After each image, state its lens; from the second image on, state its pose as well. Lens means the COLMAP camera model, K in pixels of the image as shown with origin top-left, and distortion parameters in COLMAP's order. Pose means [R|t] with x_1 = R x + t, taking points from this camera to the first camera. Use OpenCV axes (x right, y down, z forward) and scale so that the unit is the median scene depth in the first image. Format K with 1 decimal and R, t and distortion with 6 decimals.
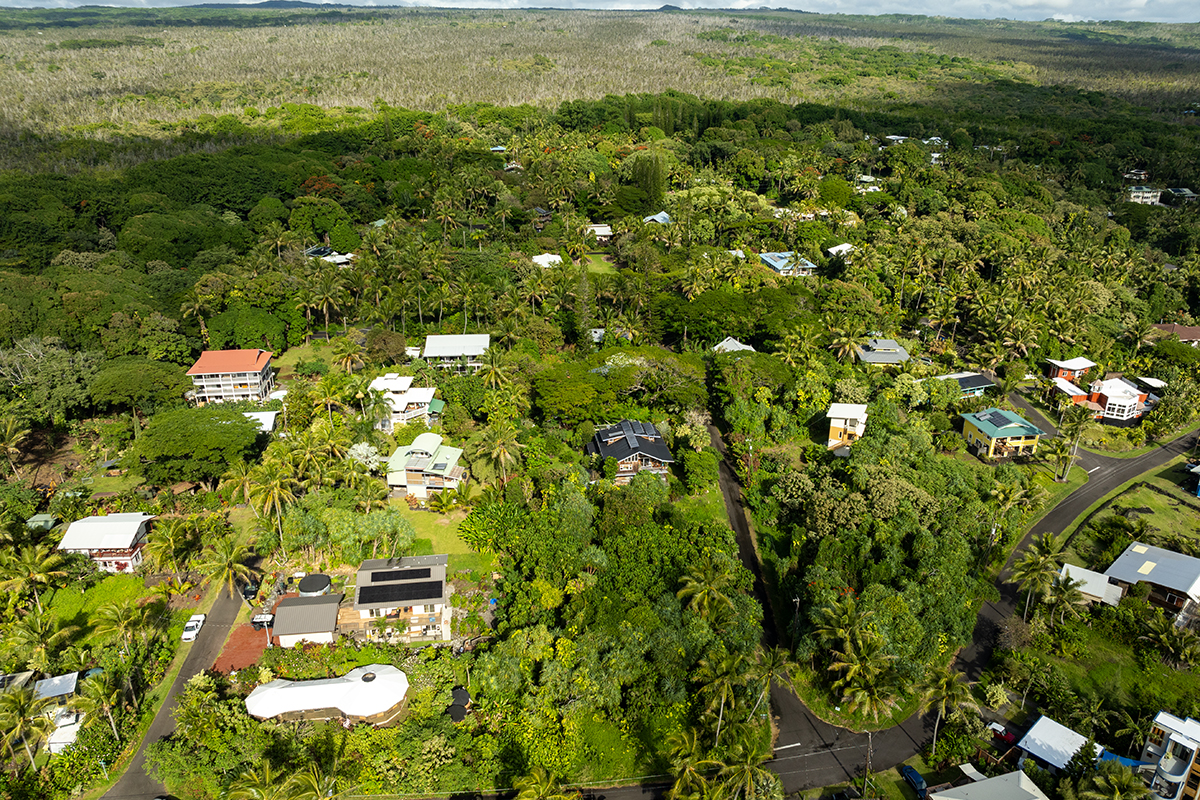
lens RADIAL K [[842.1, 0, 600.0], [0, 842.1, 400.0], [0, 0, 1]] dist [-0.040201, 0.009122]
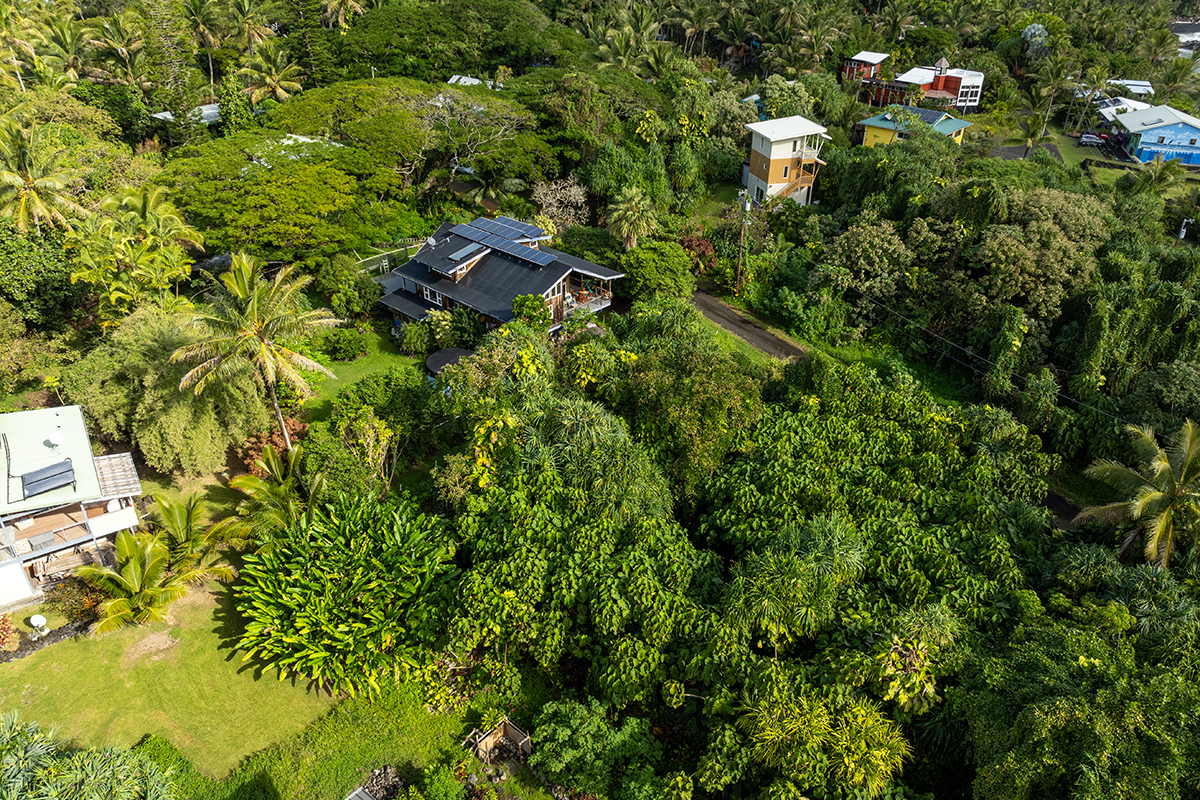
lens RADIAL K [[842.1, 0, 600.0], [0, 842.1, 400.0], [0, 0, 1]] dist [-0.040201, 0.009122]
pose [[0.771484, -0.319478, 0.550223, -0.176624], [0.230095, 0.946356, 0.226863, 0.029642], [-0.593185, -0.048417, 0.803609, 0.604315]]
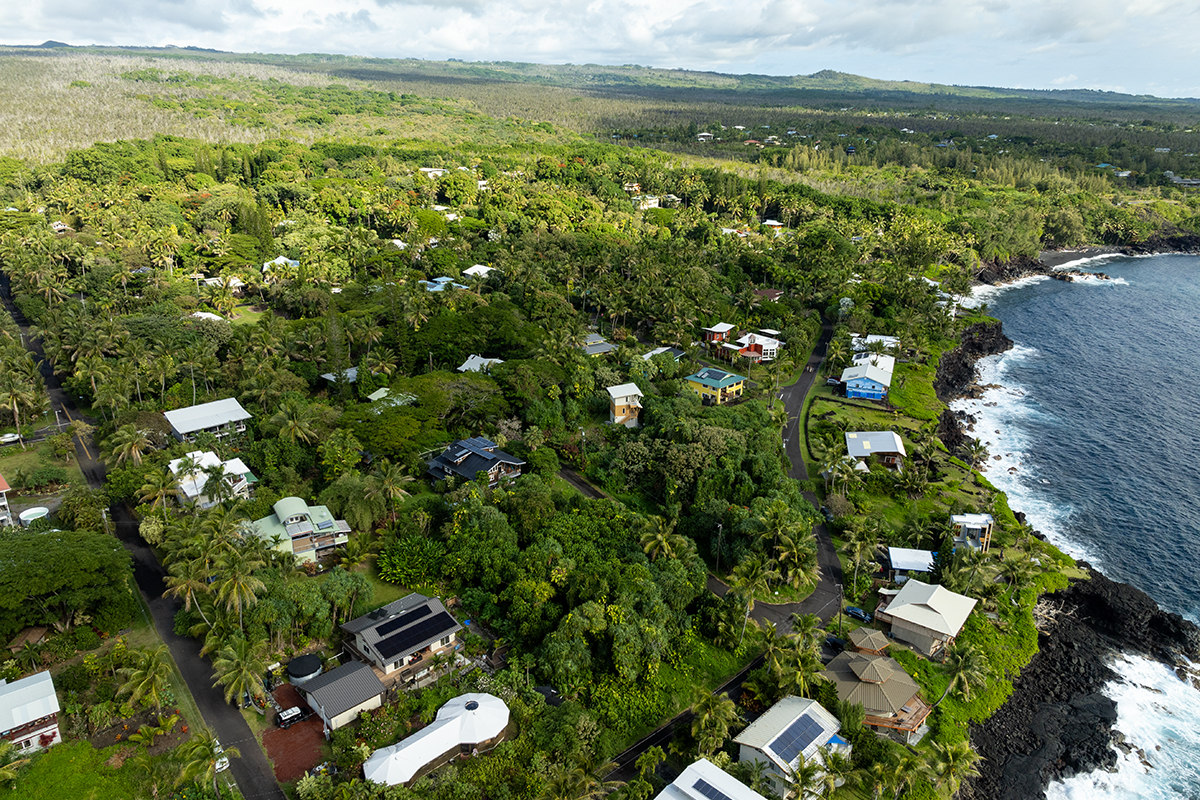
lens RADIAL K [[842.1, 0, 600.0], [0, 842.1, 400.0], [0, 0, 1]] dist [-0.040201, 0.009122]
pose [[0.806417, -0.200297, 0.556393, -0.403276], [0.222307, 0.974556, 0.028629, -0.015758], [-0.547971, 0.100603, 0.830426, 0.020099]]
